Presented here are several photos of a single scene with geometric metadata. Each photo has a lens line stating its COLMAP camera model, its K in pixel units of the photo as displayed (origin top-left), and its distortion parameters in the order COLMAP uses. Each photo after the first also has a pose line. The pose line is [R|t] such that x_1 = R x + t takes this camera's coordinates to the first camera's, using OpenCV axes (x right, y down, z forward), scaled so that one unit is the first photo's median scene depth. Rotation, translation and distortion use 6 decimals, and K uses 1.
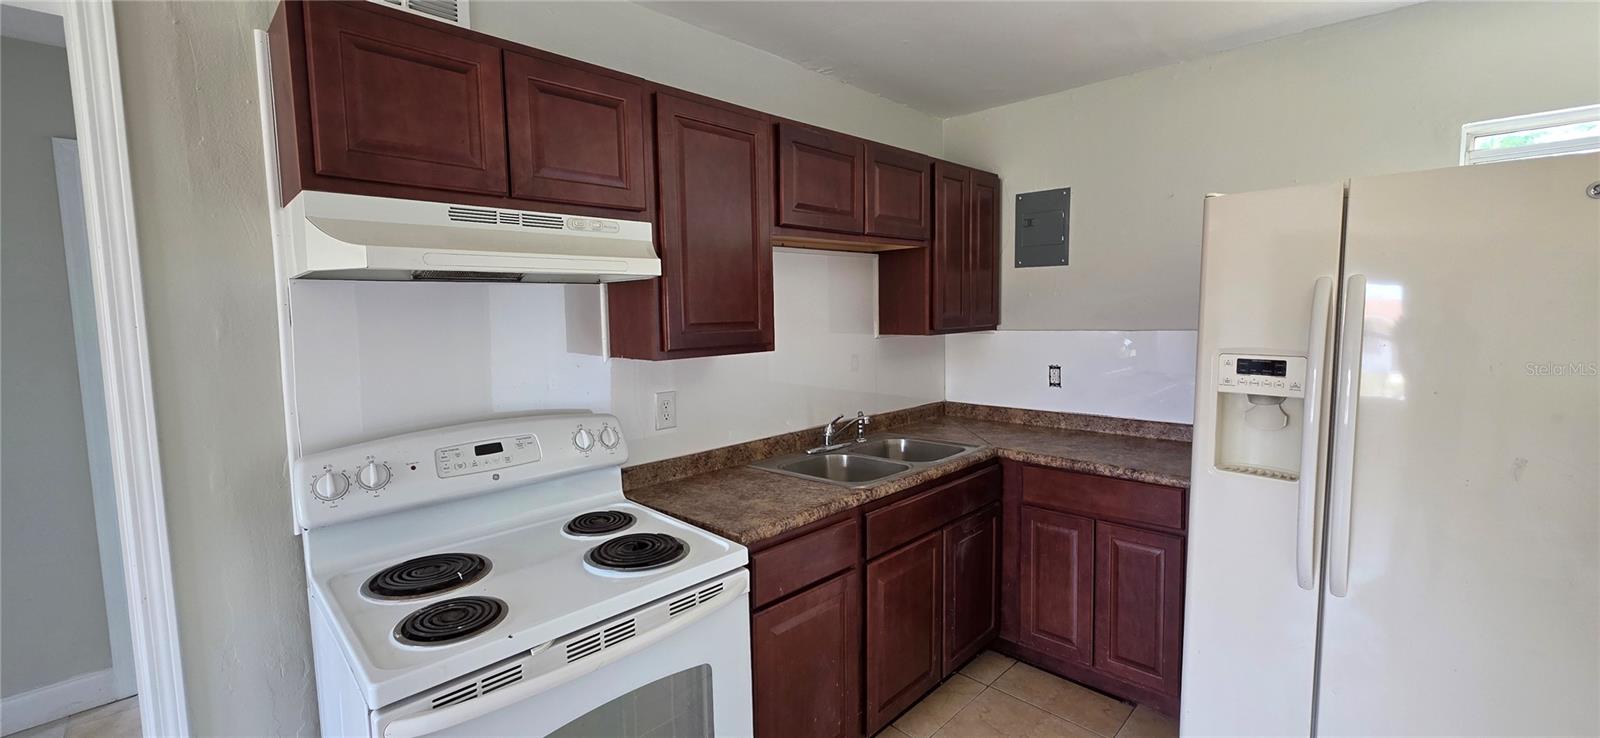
lens RADIAL K [[631.1, 0, 795.6], [0, 631.1, 350.5], [0, 0, 1]] dist [0.000977, 0.000124]
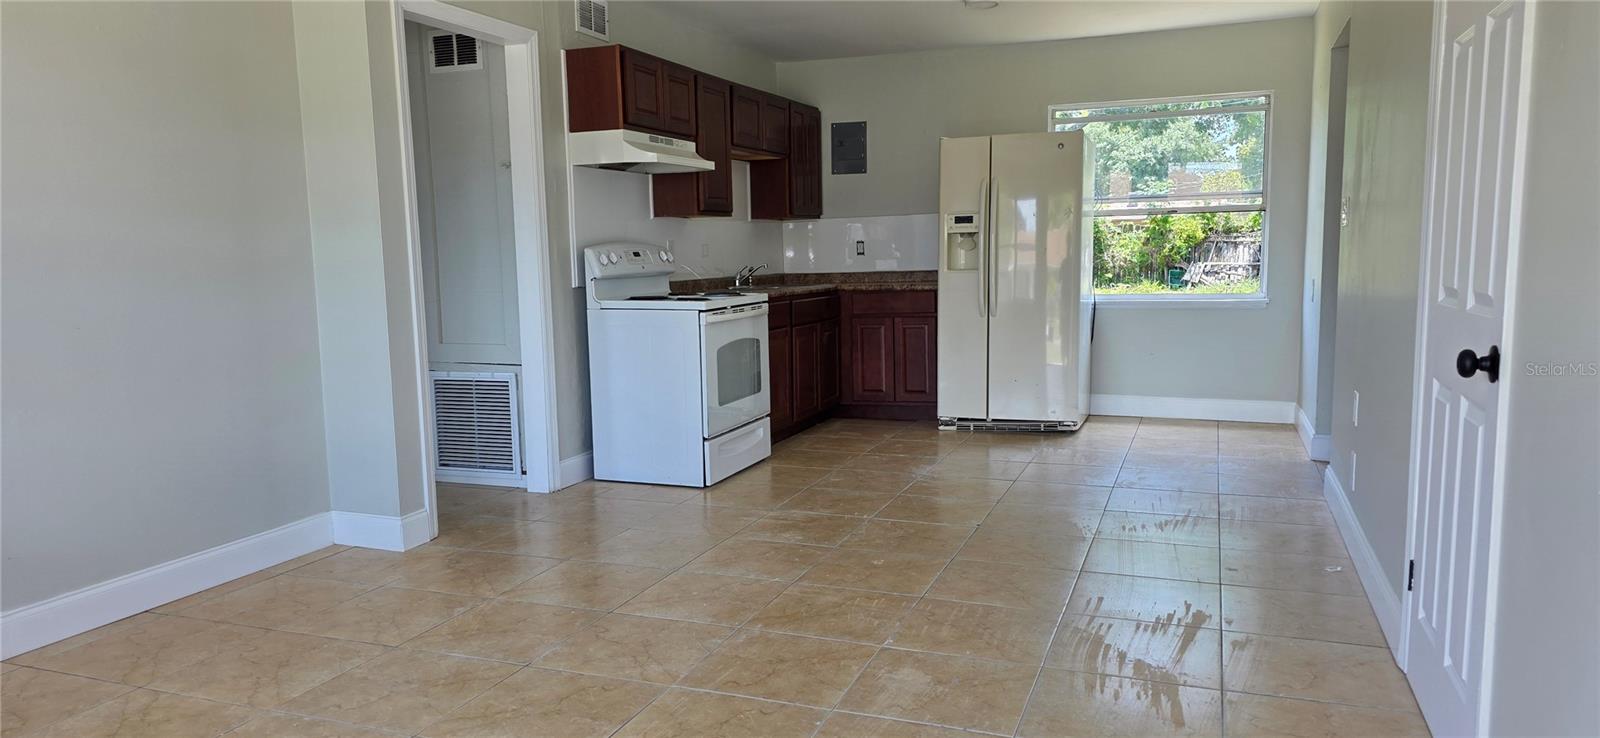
lens RADIAL K [[1077.5, 0, 798.4], [0, 1077.5, 390.9], [0, 0, 1]] dist [0.002621, 0.000180]
pose [[0.911750, -0.058612, 0.406543, -1.095402], [0.036791, 0.997442, 0.061292, 0.303415], [-0.409095, -0.040925, 0.911573, -1.797500]]
